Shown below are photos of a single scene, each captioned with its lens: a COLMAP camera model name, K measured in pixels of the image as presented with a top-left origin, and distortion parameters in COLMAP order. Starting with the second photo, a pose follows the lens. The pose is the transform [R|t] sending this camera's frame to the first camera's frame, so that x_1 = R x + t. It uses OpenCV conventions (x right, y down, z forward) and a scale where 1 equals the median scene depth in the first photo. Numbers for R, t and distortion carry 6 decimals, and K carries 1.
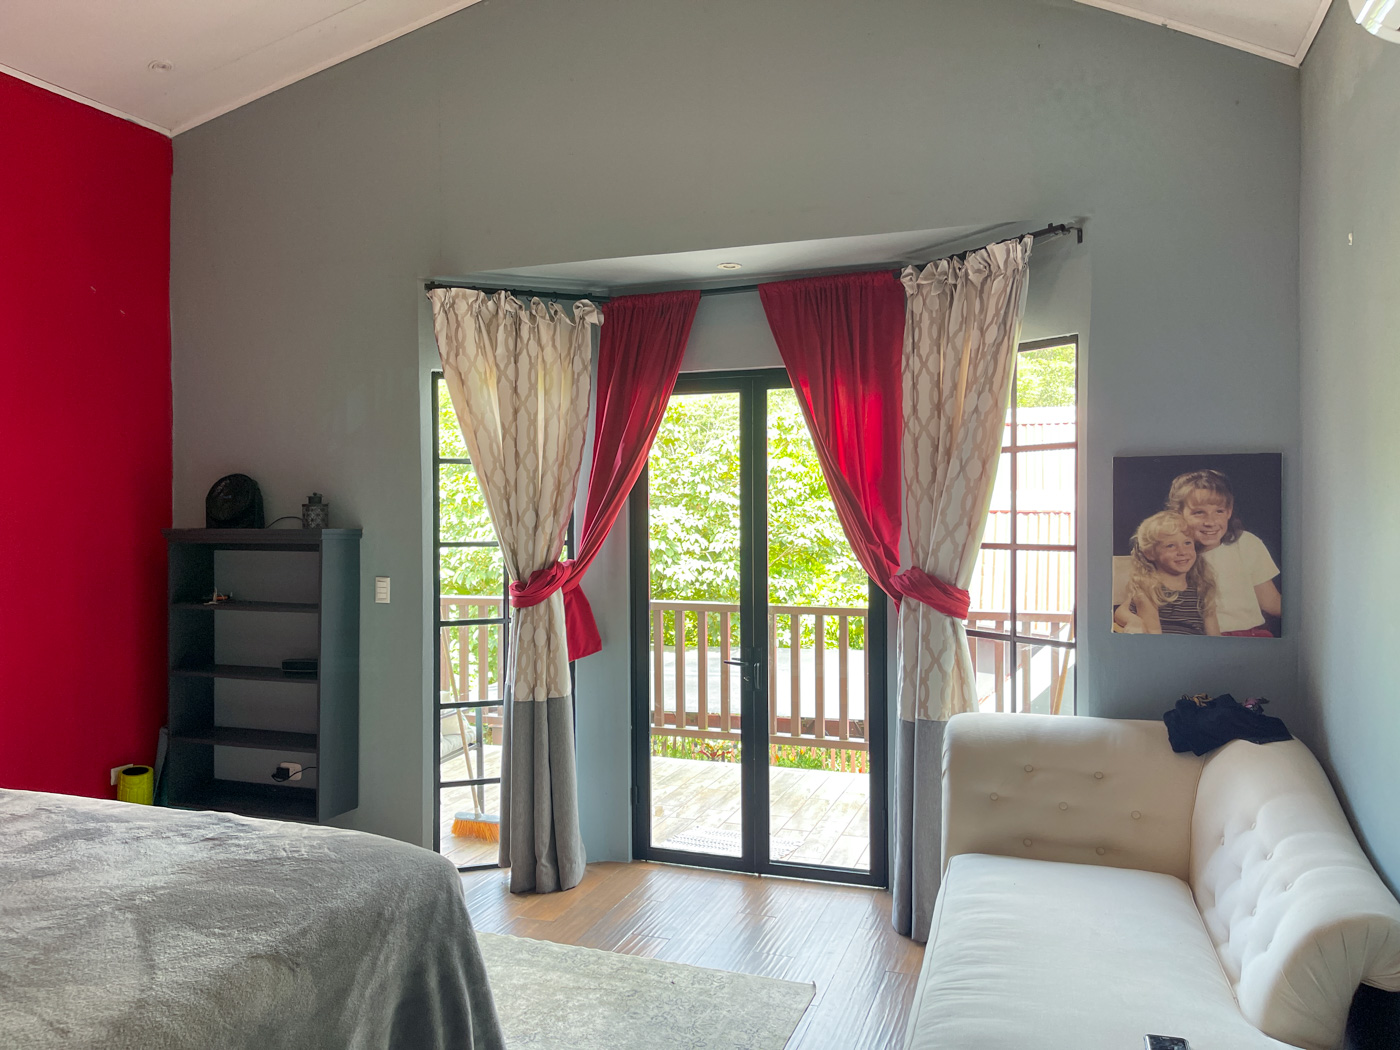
lens RADIAL K [[1052.2, 0, 702.3], [0, 1052.2, 520.7], [0, 0, 1]] dist [0.064450, -0.081333]
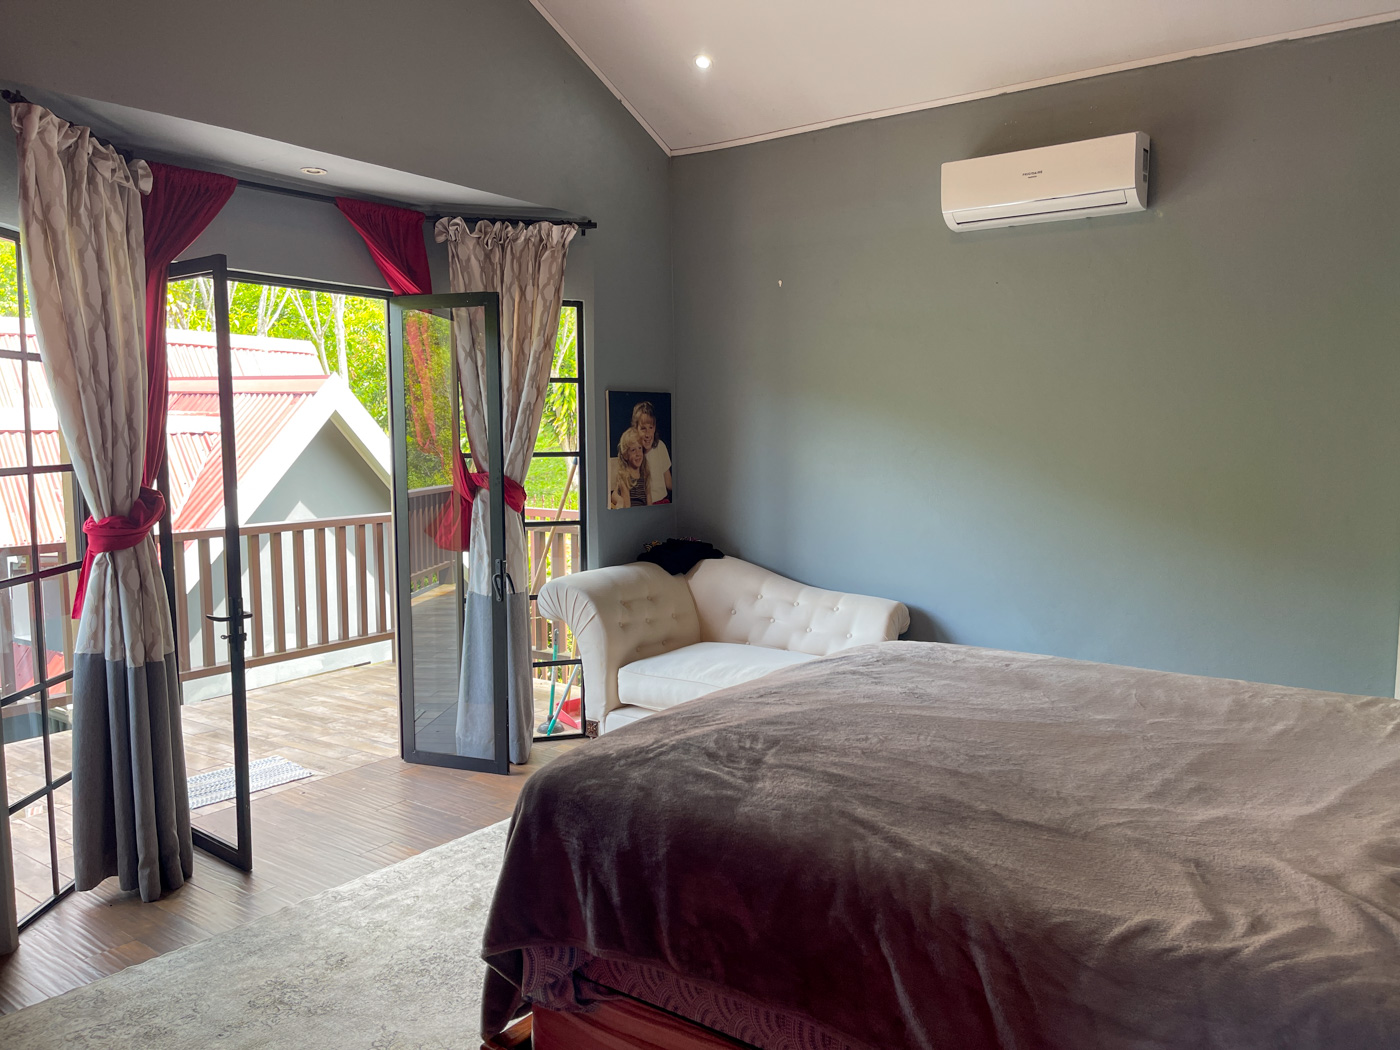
lens RADIAL K [[1052.2, 0, 702.1], [0, 1052.2, 526.5], [0, 0, 1]] dist [0.064450, -0.081333]
pose [[0.295671, -0.081911, 0.951772, -0.999782], [0.011092, 0.996544, 0.082319, 0.009213], [-0.955225, -0.013782, 0.295558, 0.441463]]
